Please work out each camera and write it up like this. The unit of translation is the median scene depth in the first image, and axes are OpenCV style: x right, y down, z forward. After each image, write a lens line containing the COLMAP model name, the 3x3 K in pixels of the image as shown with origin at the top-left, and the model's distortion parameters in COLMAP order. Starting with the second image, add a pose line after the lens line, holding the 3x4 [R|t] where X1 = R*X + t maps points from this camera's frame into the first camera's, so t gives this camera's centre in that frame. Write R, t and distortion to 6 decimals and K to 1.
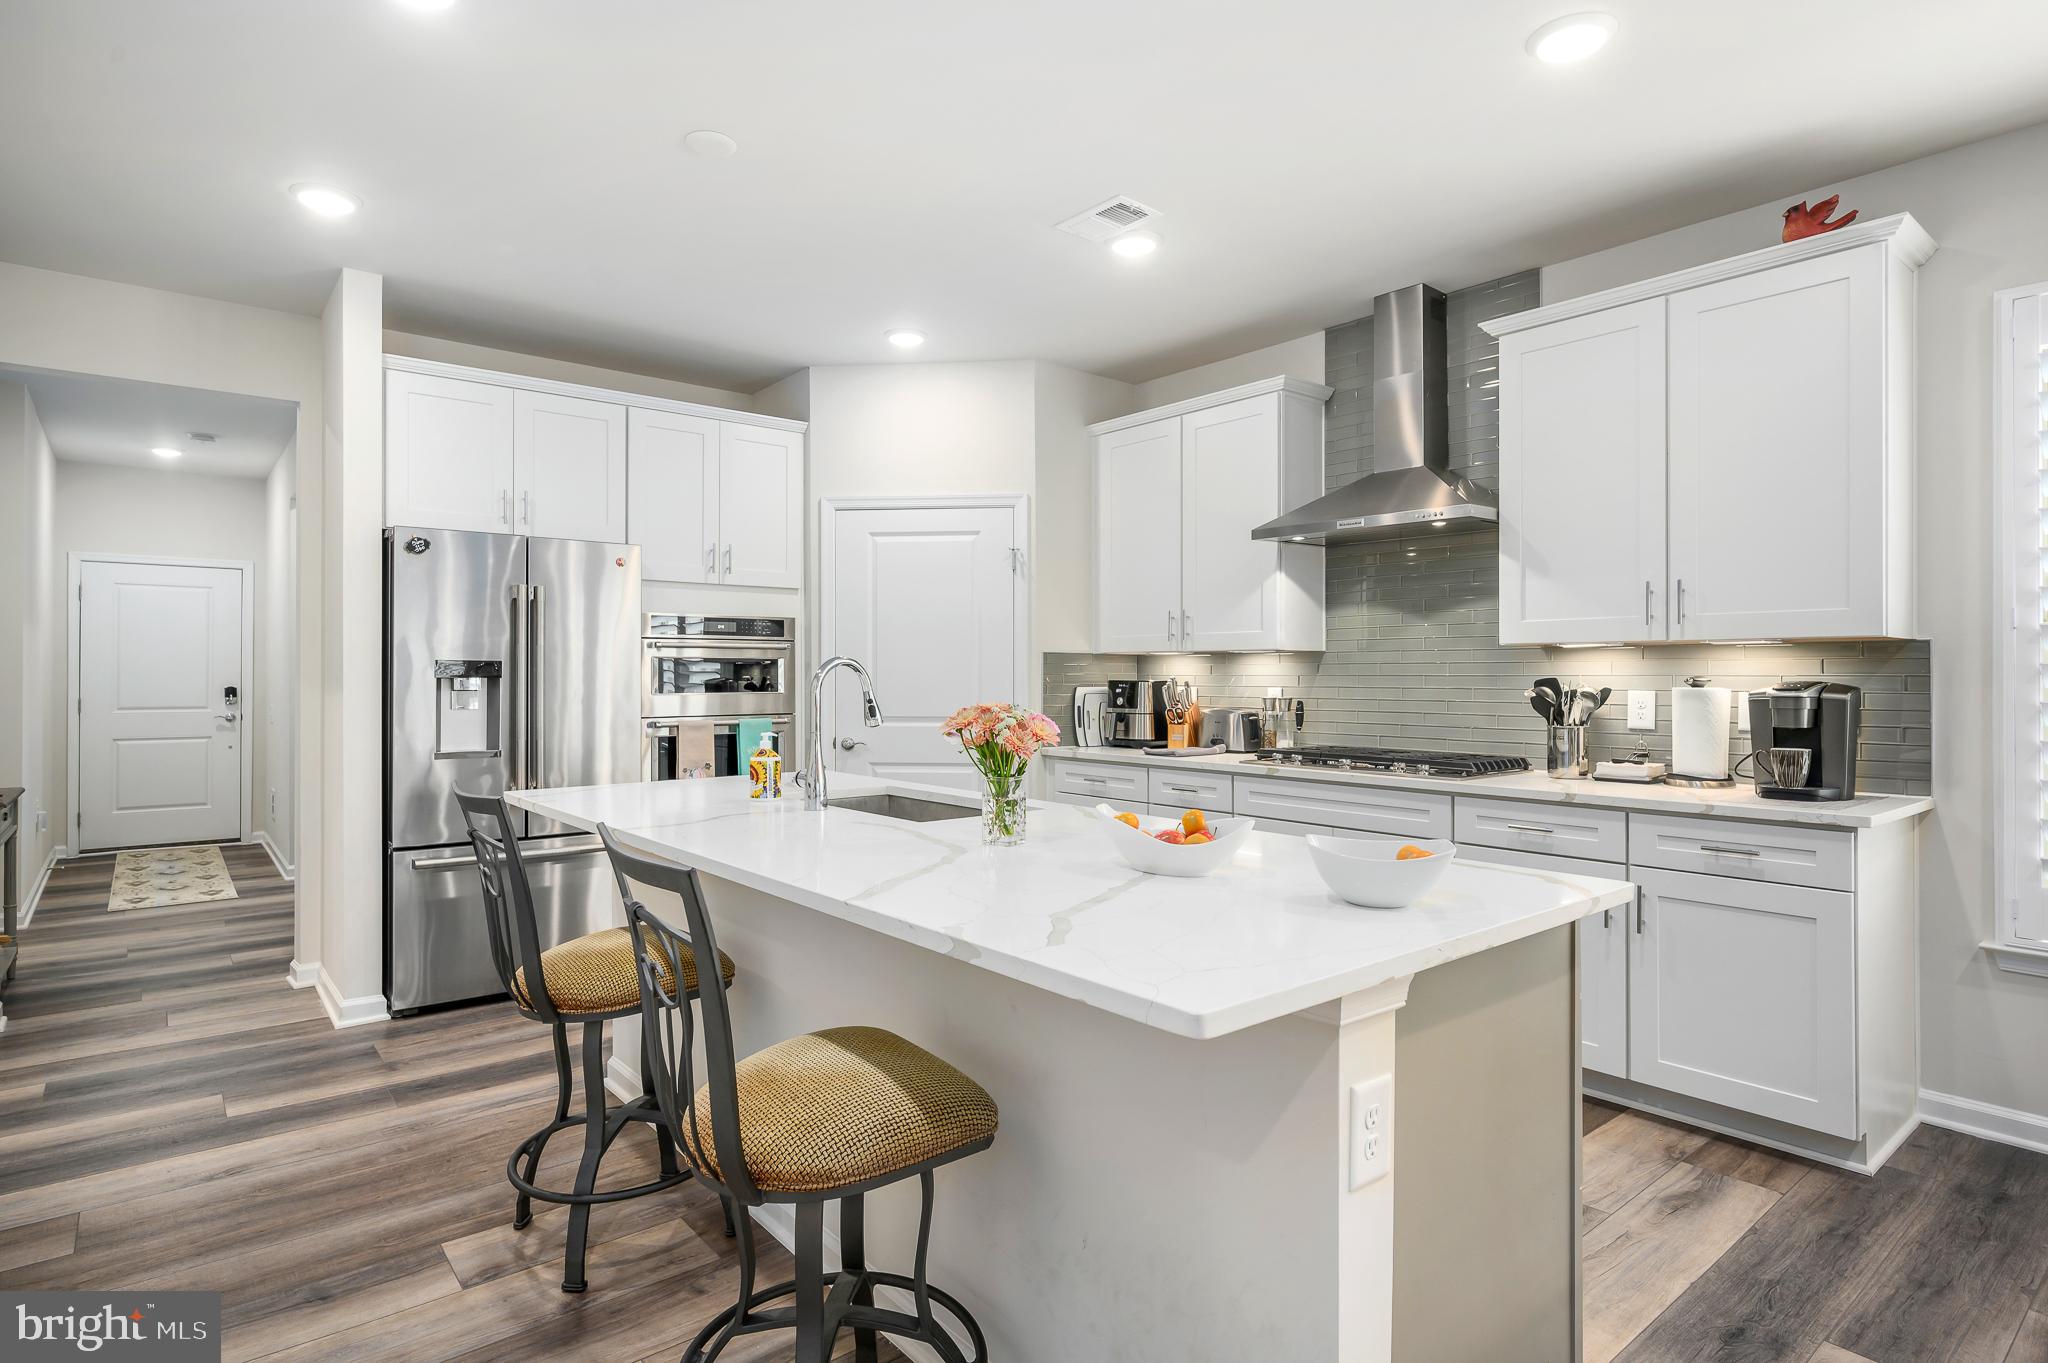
lens RADIAL K [[1068.1, 0, 1027.9], [0, 1068.1, 671.2], [0, 0, 1]] dist [0.000024, -0.001021]
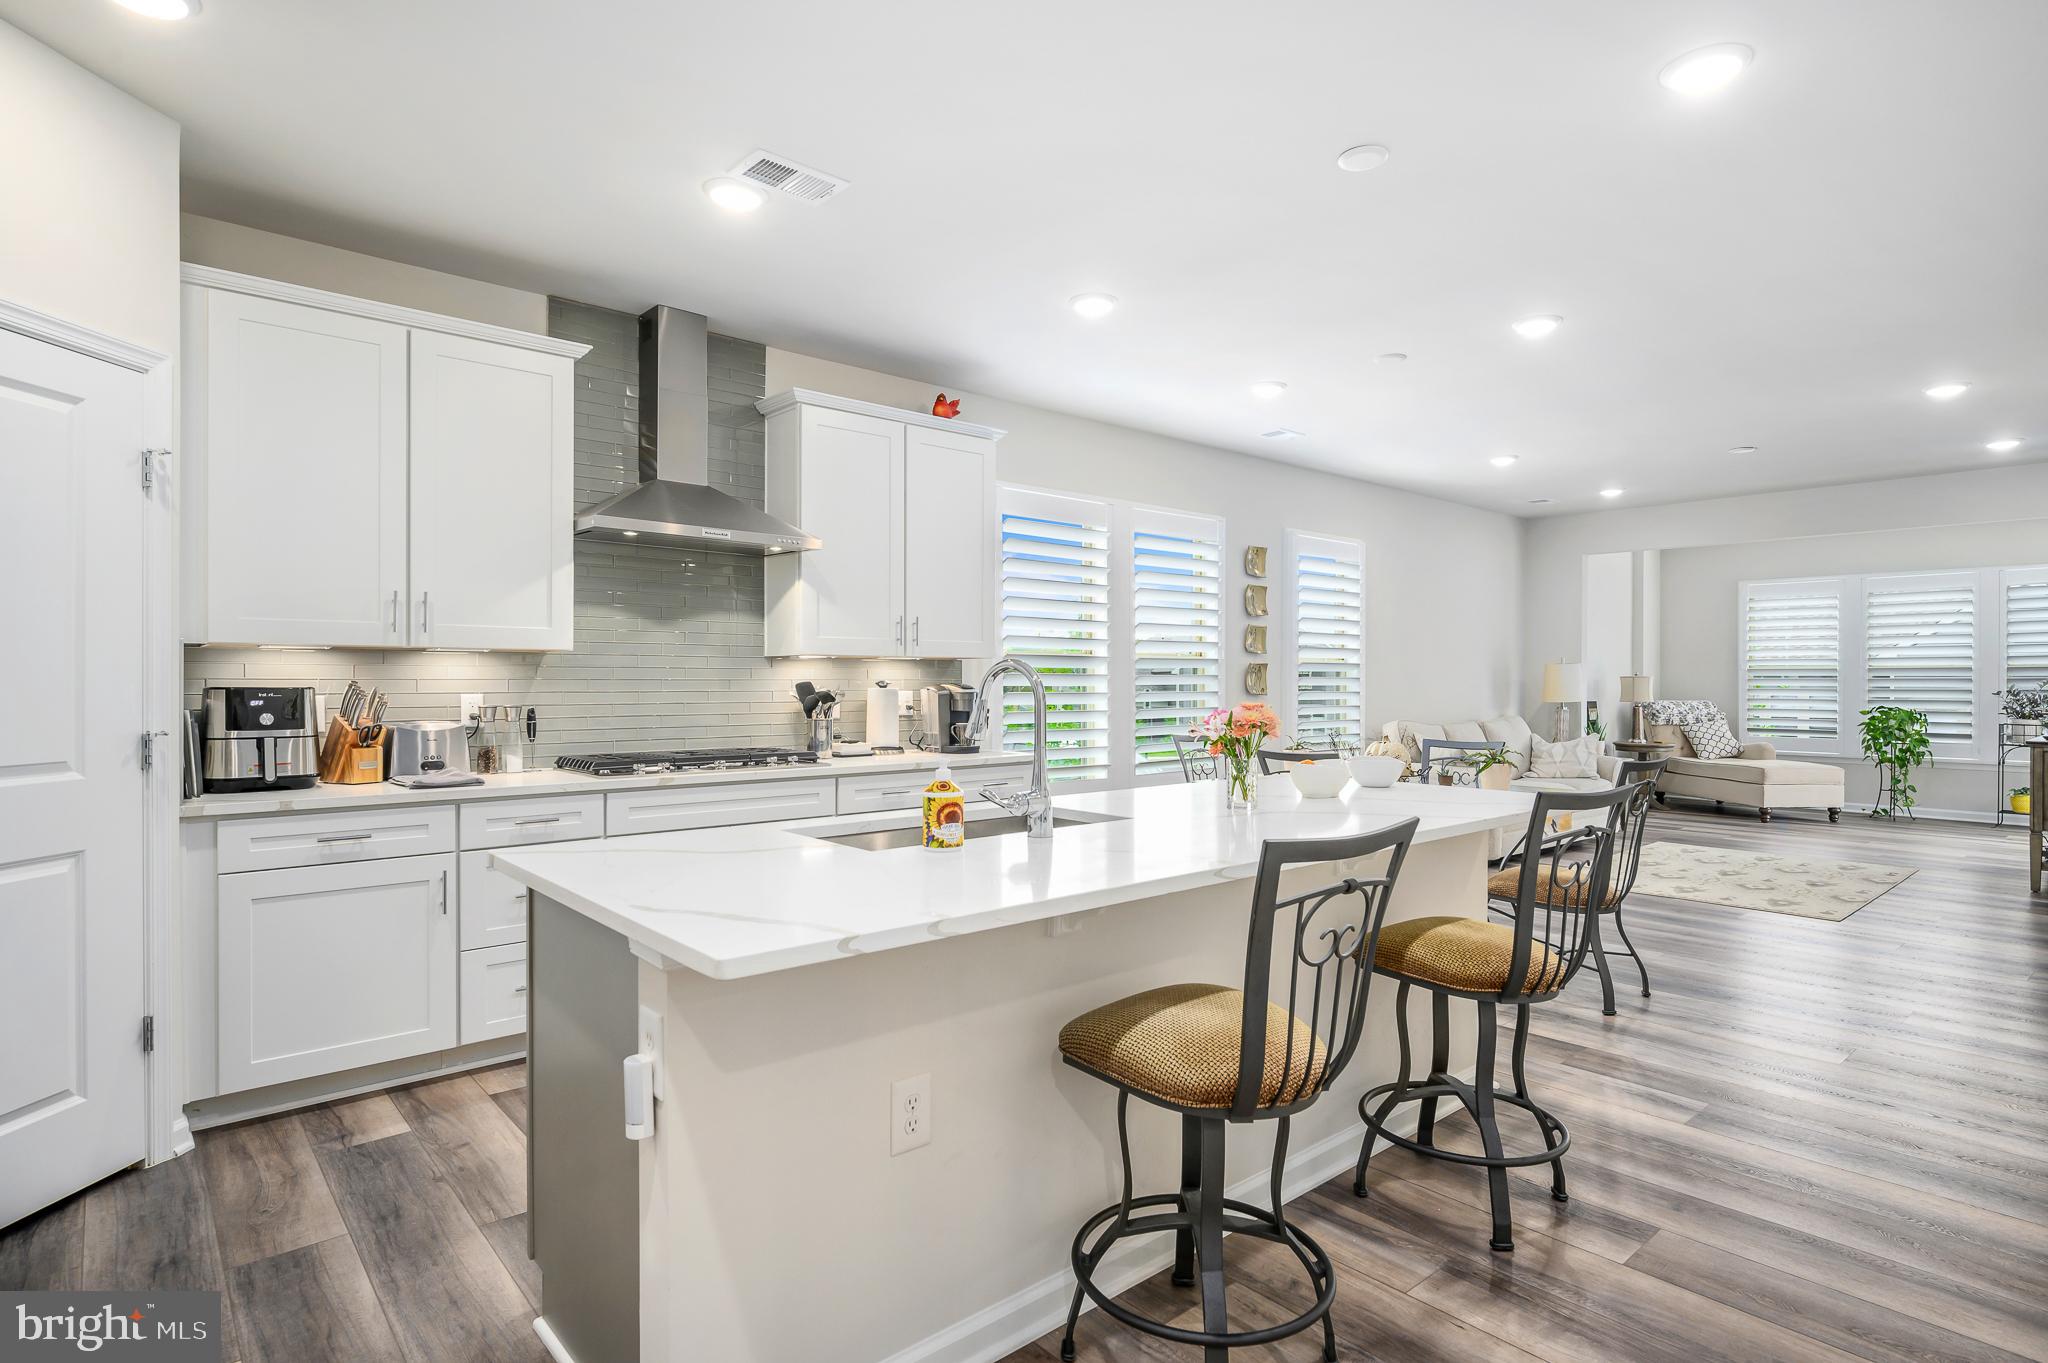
lens RADIAL K [[1061.8, 0, 1026.7], [0, 1061.8, 686.5], [0, 0, 1]] dist [0.000376, -0.000287]
pose [[-0.028351, -0.007784, 0.999568, -0.659716], [-0.006598, 0.999949, 0.007600, 0.000468], [-0.999576, -0.006380, -0.028401, 0.647224]]
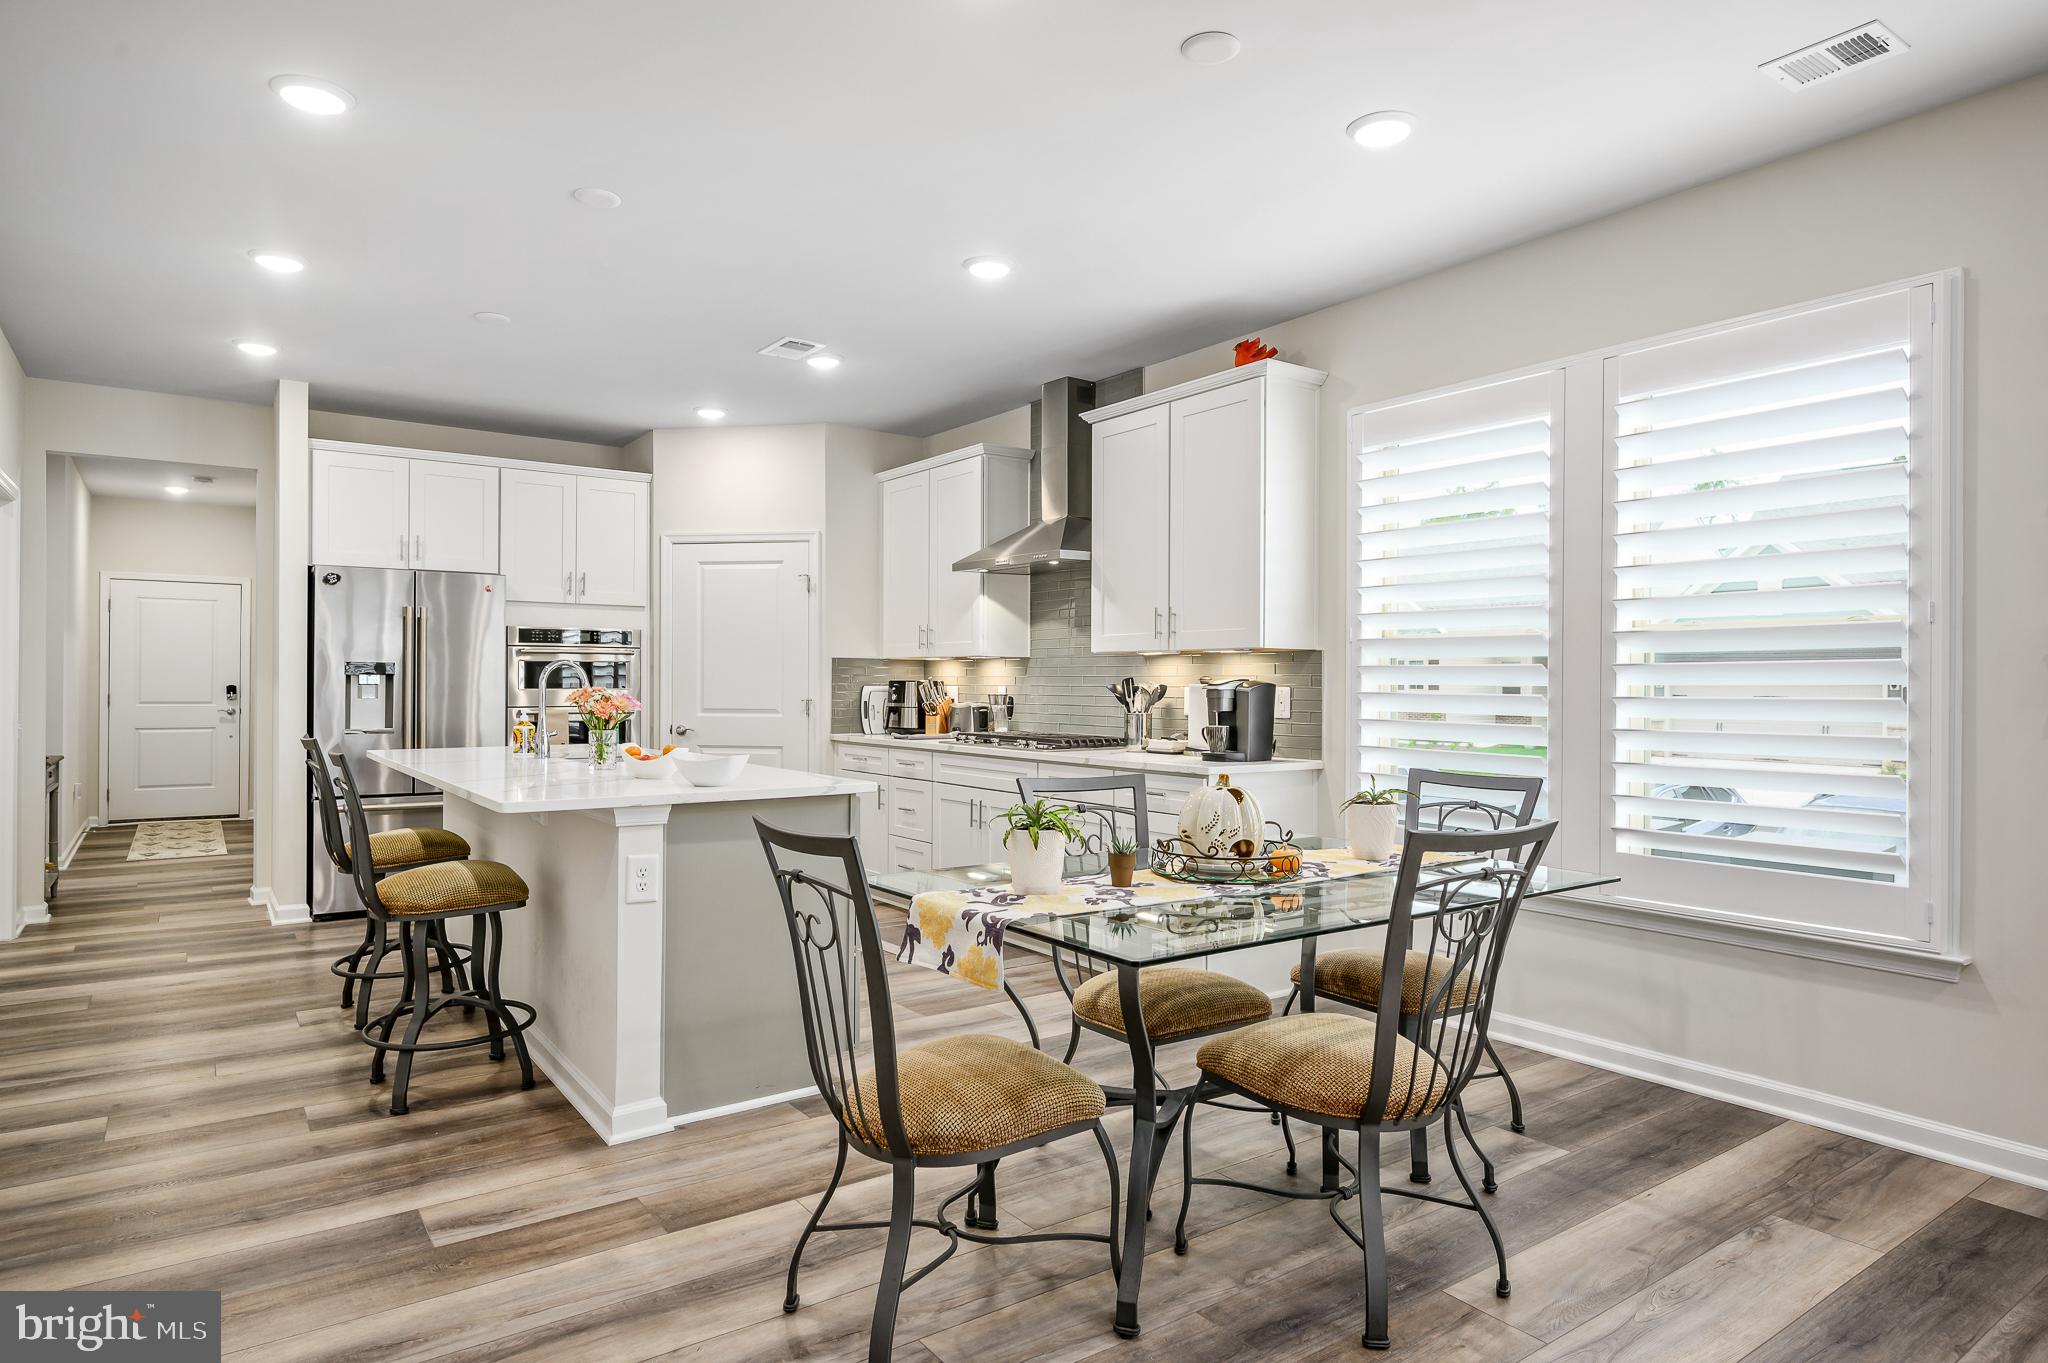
lens RADIAL K [[1170.5, 0, 1024.0], [0, 1170.5, 681.5], [0, 0, 1]] dist [-0.000153, -0.000788]
pose [[0.997545, 0.004252, -0.069906, 0.384997], [-0.004095, 0.999989, 0.002384, 0.007038], [0.069915, -0.002092, 0.997551, -0.402211]]
